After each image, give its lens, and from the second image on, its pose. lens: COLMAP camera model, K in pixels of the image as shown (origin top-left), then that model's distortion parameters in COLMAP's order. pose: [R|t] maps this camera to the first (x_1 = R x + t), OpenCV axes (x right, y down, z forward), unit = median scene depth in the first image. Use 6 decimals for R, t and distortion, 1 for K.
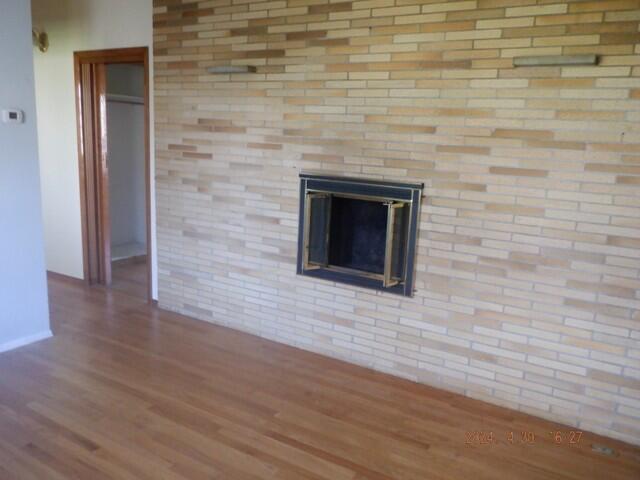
lens RADIAL K [[522.6, 0, 320.0], [0, 522.6, 240.0], [0, 0, 1]] dist [-0.007517, -0.015541]
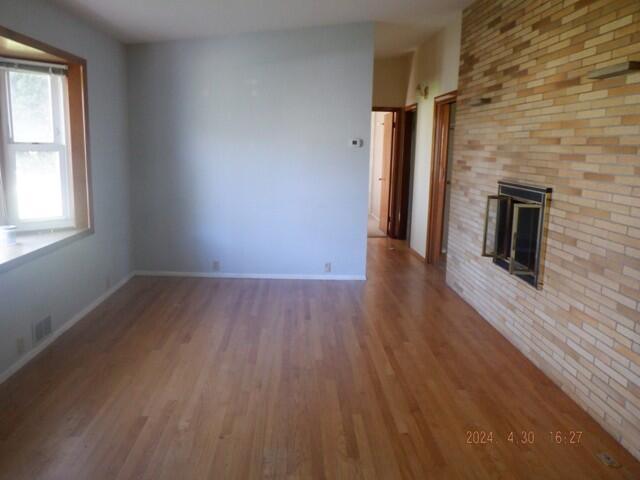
lens RADIAL K [[522.6, 0, 320.0], [0, 522.6, 240.0], [0, 0, 1]] dist [-0.007517, -0.015541]
pose [[0.552687, 0.114778, -0.825447, 0.849784], [-0.161045, 0.986511, 0.029344, 0.048485], [0.817681, 0.116716, 0.563716, -0.031803]]
